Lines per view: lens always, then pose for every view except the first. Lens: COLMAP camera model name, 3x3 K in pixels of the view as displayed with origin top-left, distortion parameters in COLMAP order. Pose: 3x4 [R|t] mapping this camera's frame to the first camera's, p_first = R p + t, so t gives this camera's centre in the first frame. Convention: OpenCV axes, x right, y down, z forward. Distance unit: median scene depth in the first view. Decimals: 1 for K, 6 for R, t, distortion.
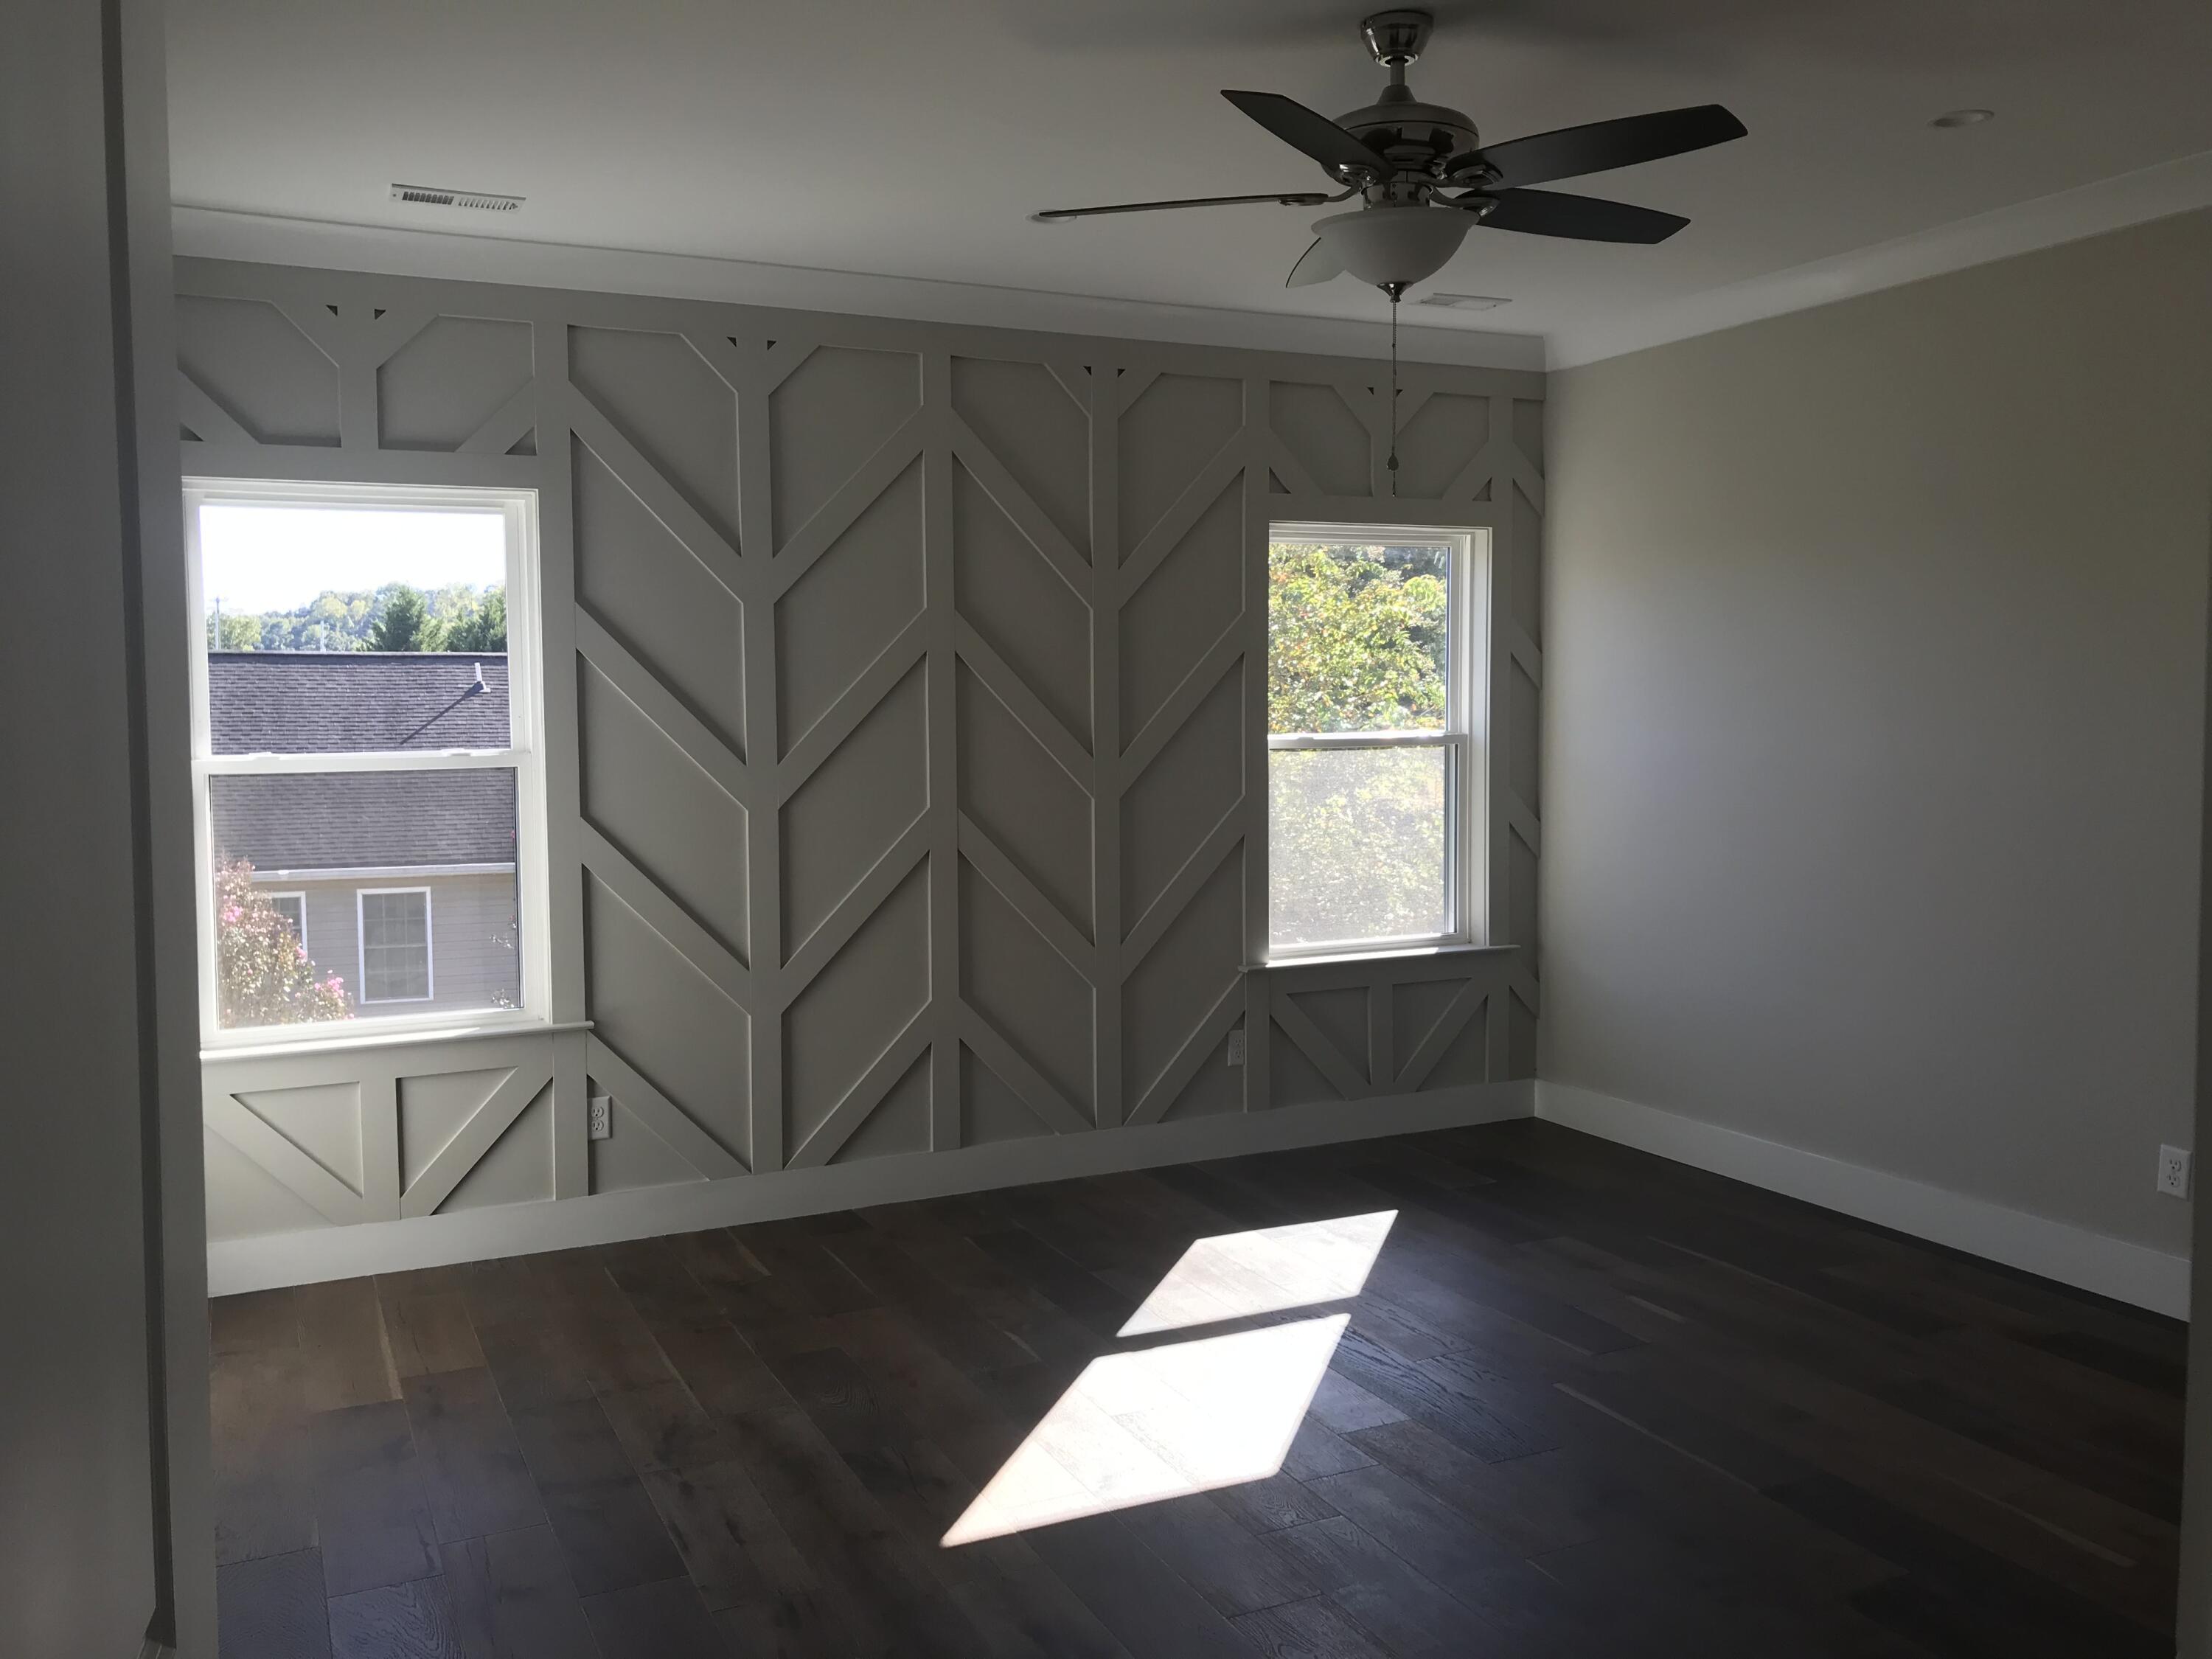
lens RADIAL K [[1798.6, 0, 1105.4], [0, 1798.6, 823.1], [0, 0, 1]] dist [0.057400, -0.092303]
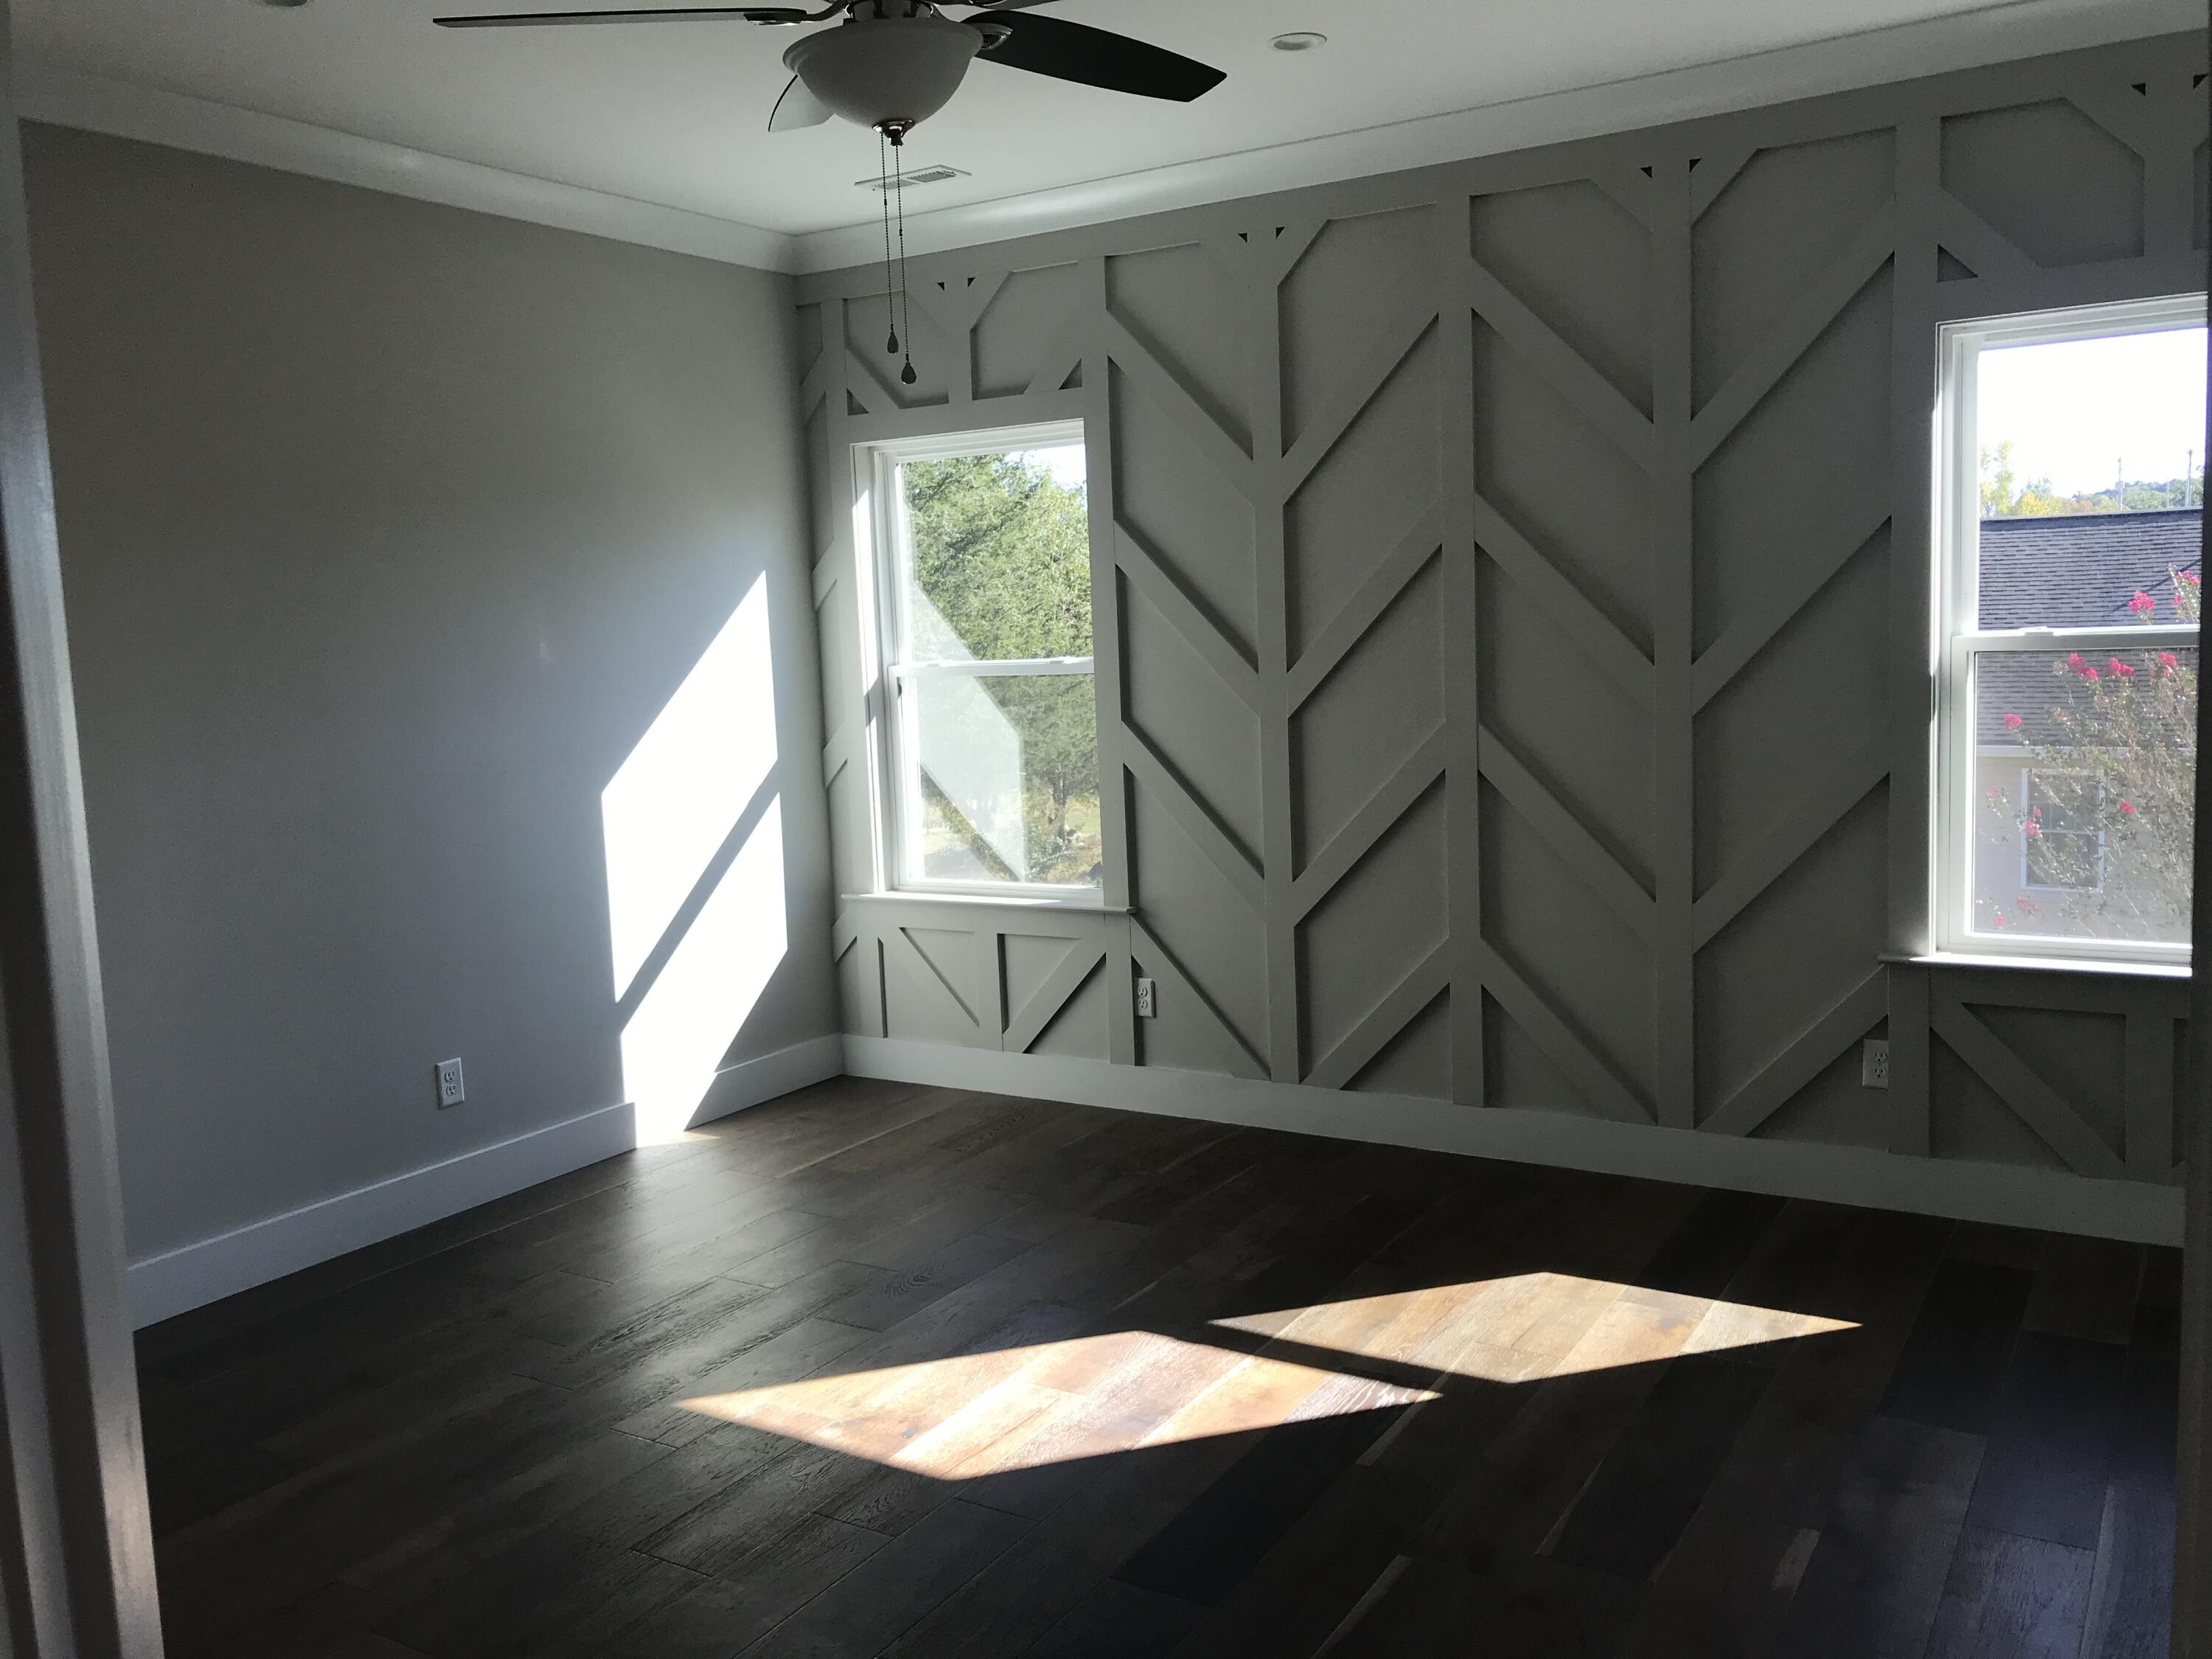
lens RADIAL K [[1798.6, 0, 1105.4], [0, 1798.6, 823.1], [0, 0, 1]] dist [0.057400, -0.092303]
pose [[0.533453, 0.085540, -0.841493, 0.585180], [-0.021870, 0.995935, 0.087376, -0.033523], [0.845547, -0.028207, 0.533155, 0.394562]]
